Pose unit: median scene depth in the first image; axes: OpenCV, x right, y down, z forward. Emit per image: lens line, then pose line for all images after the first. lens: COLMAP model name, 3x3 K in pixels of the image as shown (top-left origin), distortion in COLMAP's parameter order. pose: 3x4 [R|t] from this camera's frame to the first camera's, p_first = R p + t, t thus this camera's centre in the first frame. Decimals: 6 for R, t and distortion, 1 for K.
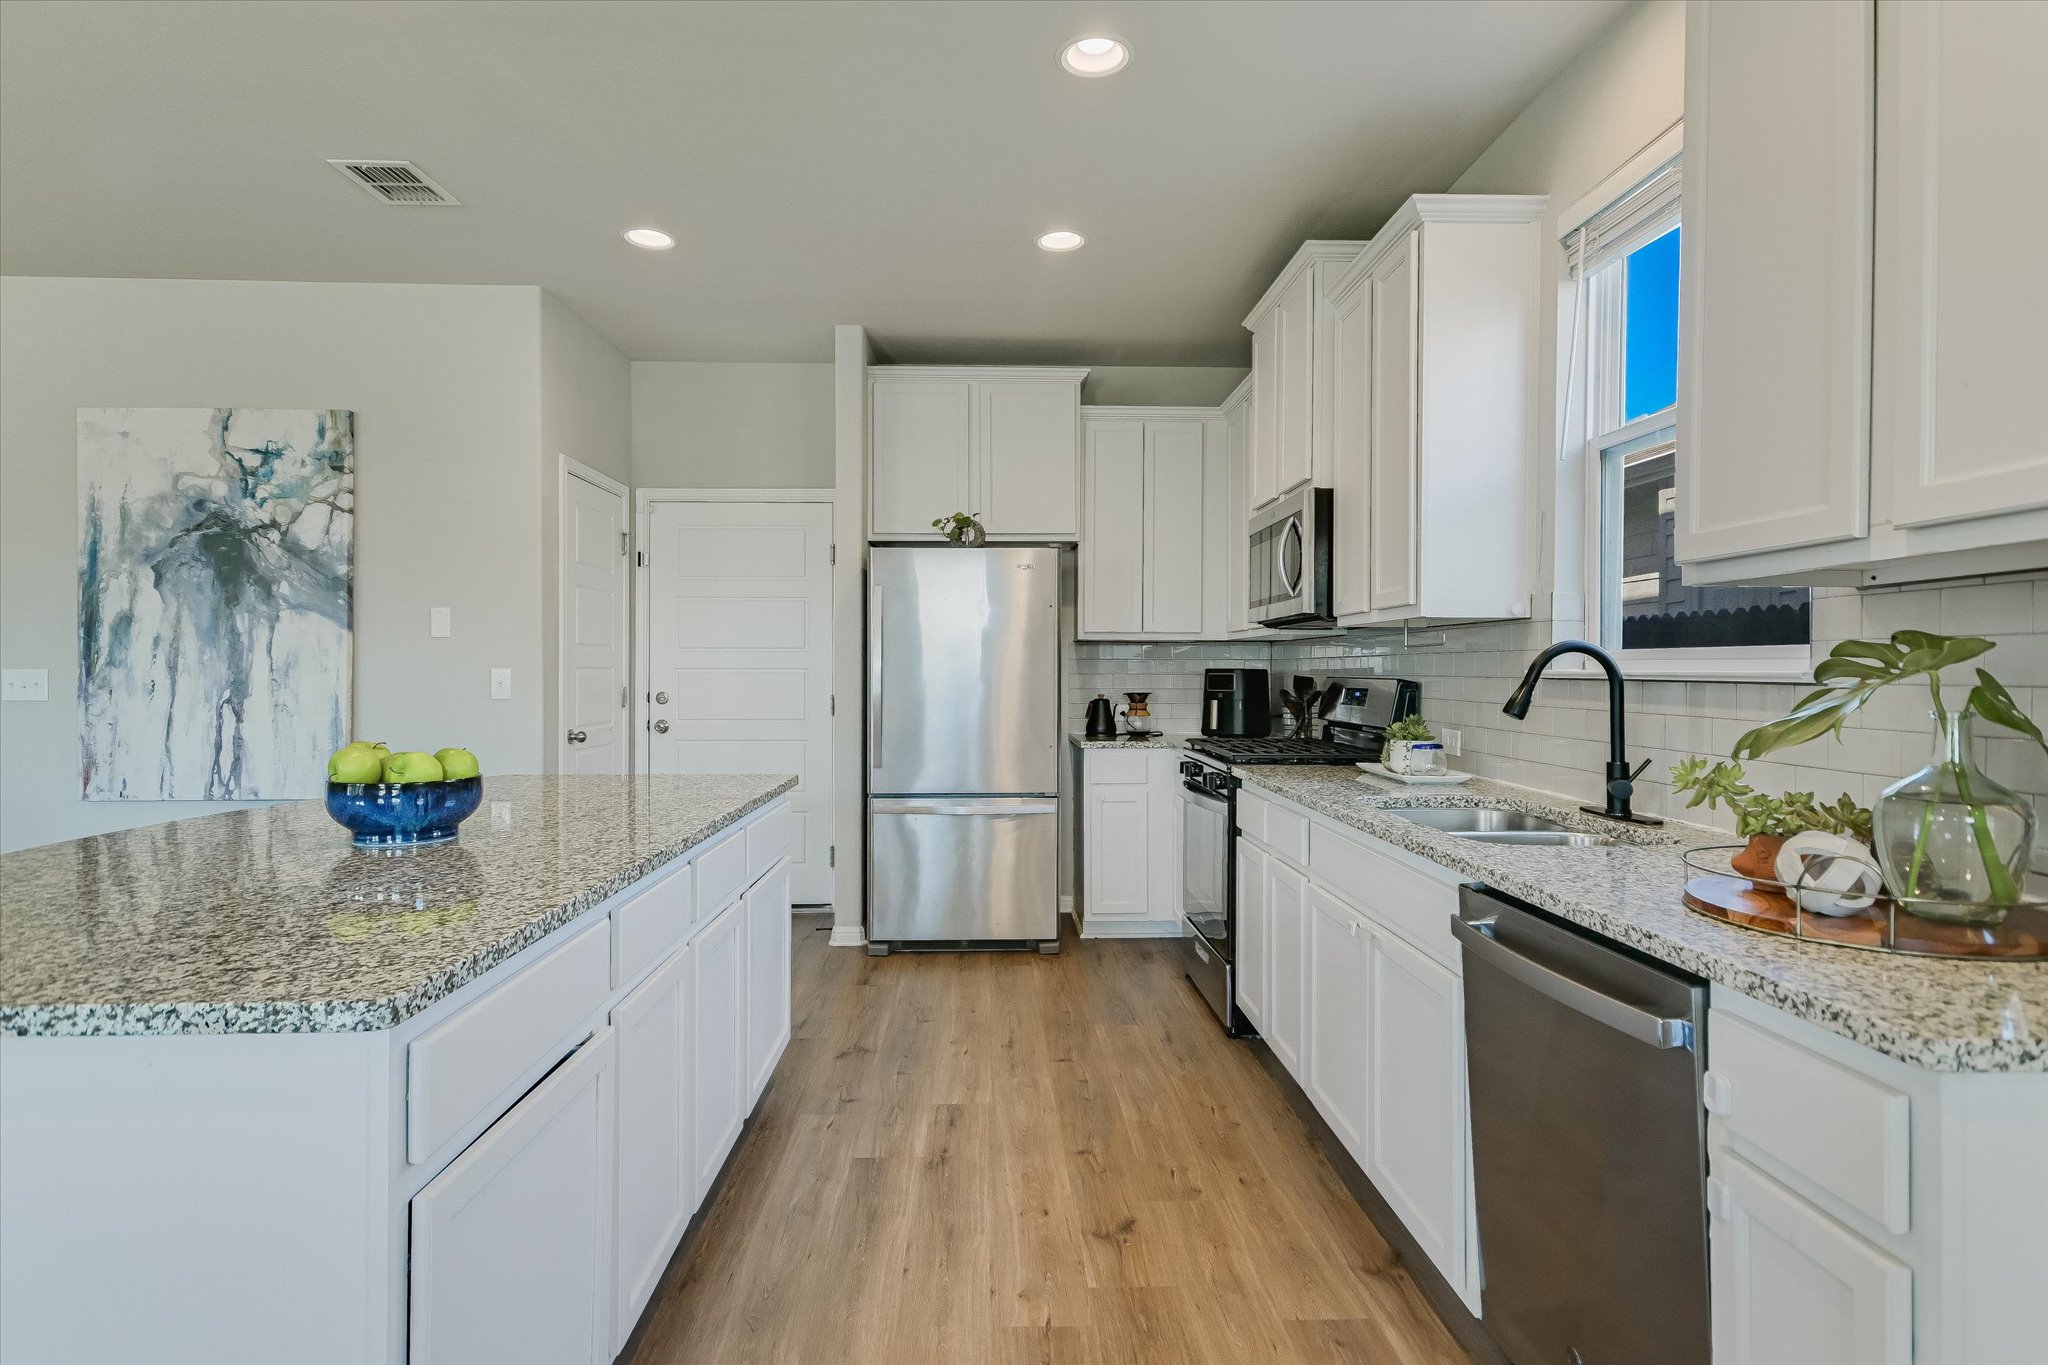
lens RADIAL K [[1066.1, 0, 1024.0], [0, 1066.1, 682.5], [0, 0, 1]] dist [0.001178, 0.000041]
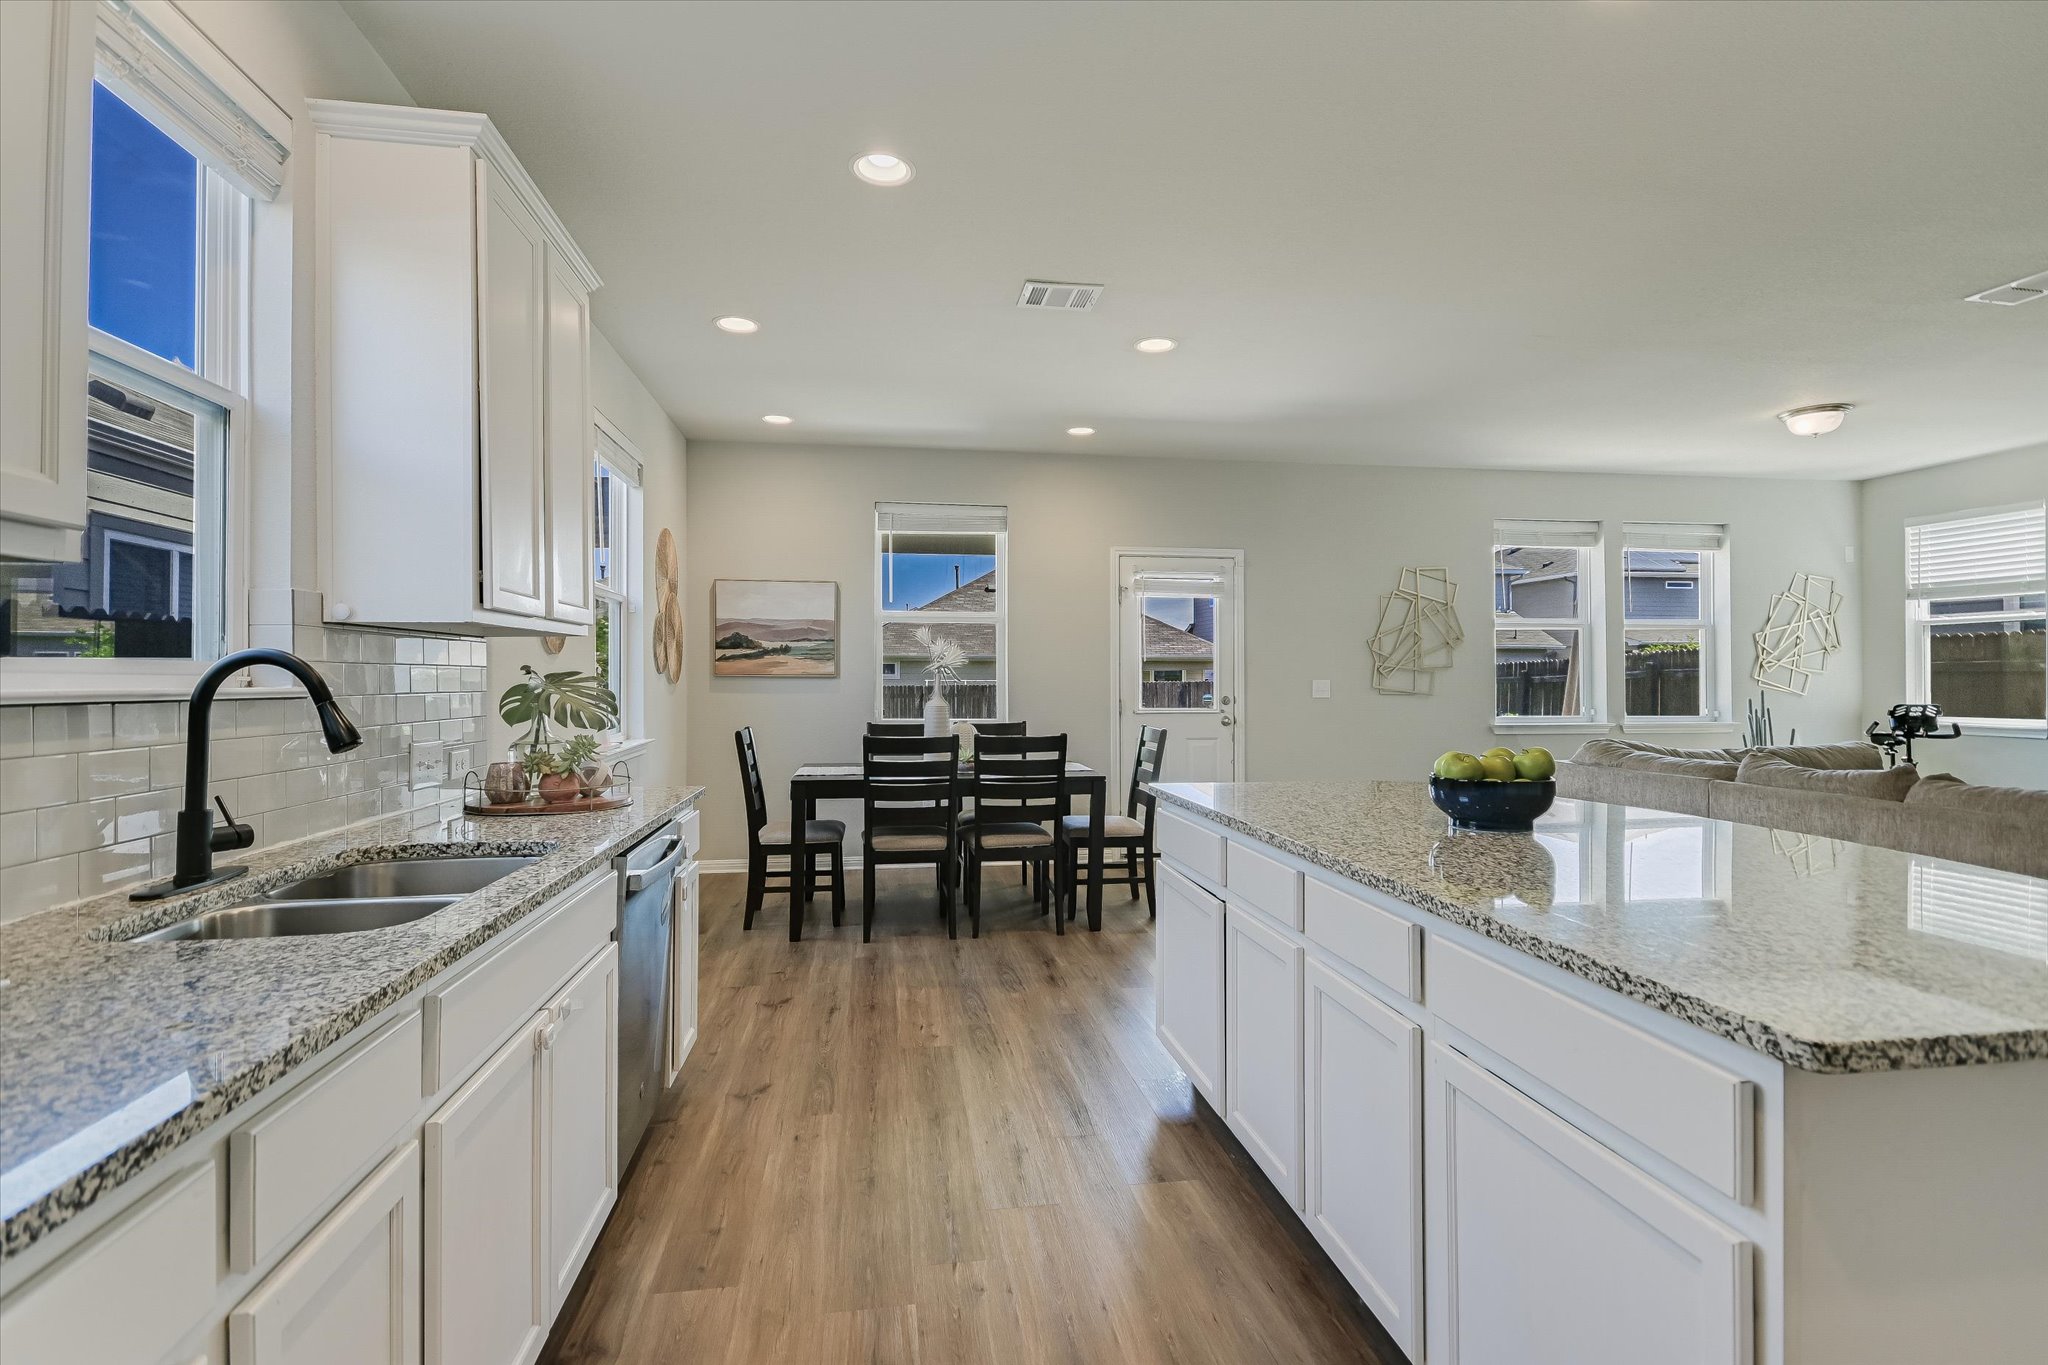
lens RADIAL K [[1006.3, 0, 1024.0], [0, 1006.3, 682.5], [0, 0, 1]] dist [-0.002485, -0.000686]
pose [[-0.992774, -0.001206, -0.119996, 0.054350], [-0.002772, 0.999913, 0.012884, -0.021232], [0.119970, 0.013124, -0.992691, 1.442260]]
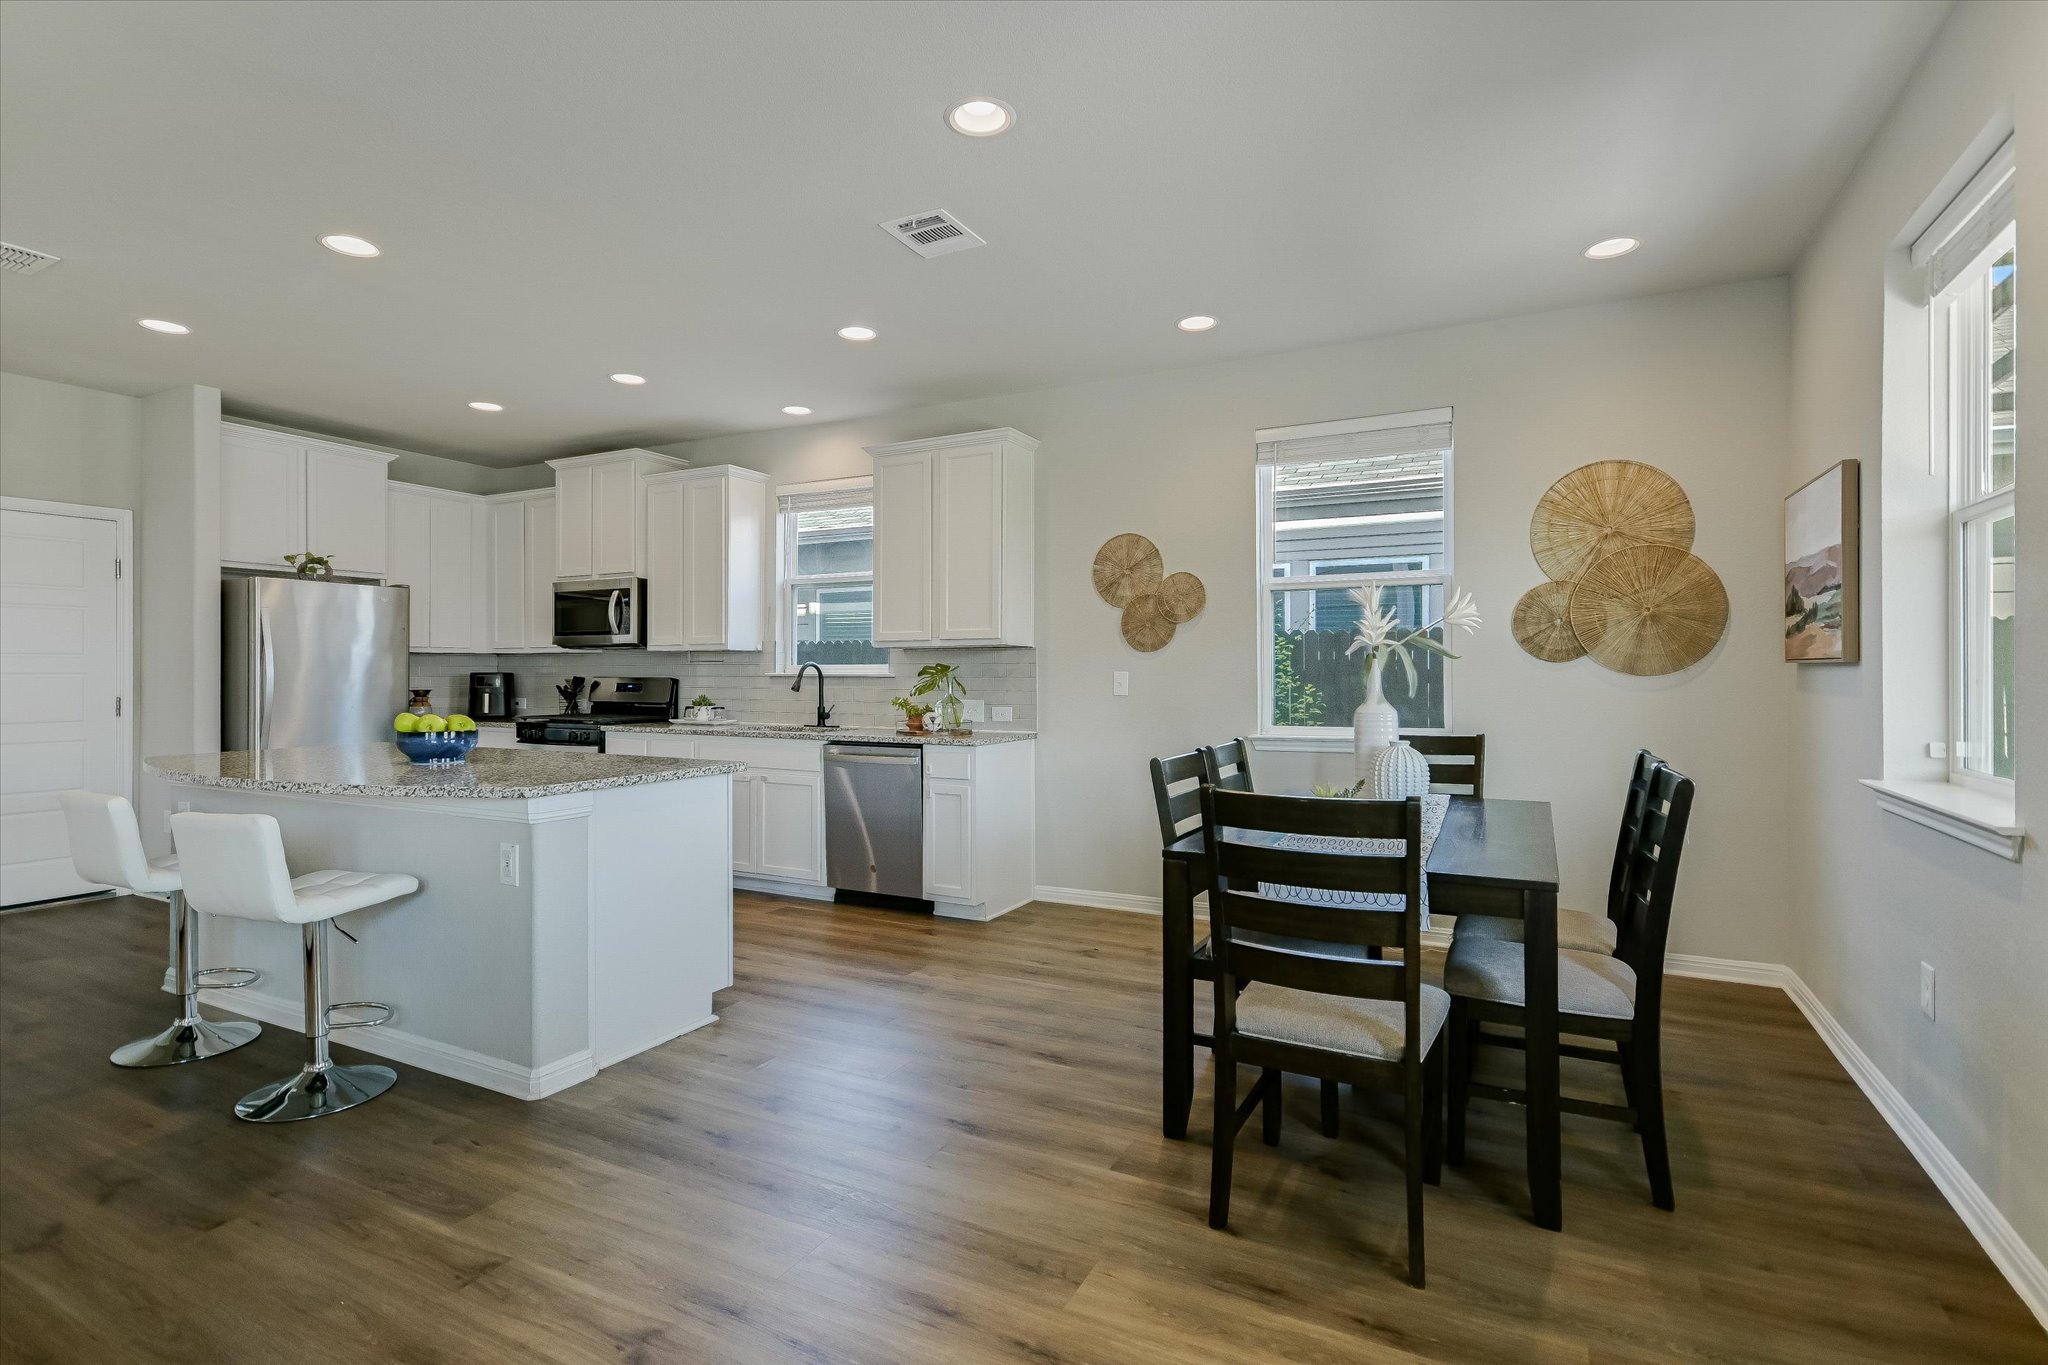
lens RADIAL K [[1006.3, 0, 1024.0], [0, 1006.3, 682.5], [0, 0, 1]] dist [-0.002485, -0.000686]
pose [[0.504108, -0.010389, 0.863578, -1.145137], [0.011127, 0.999923, 0.005534, 0.002542], [-0.863569, 0.006819, 0.504185, -0.609466]]
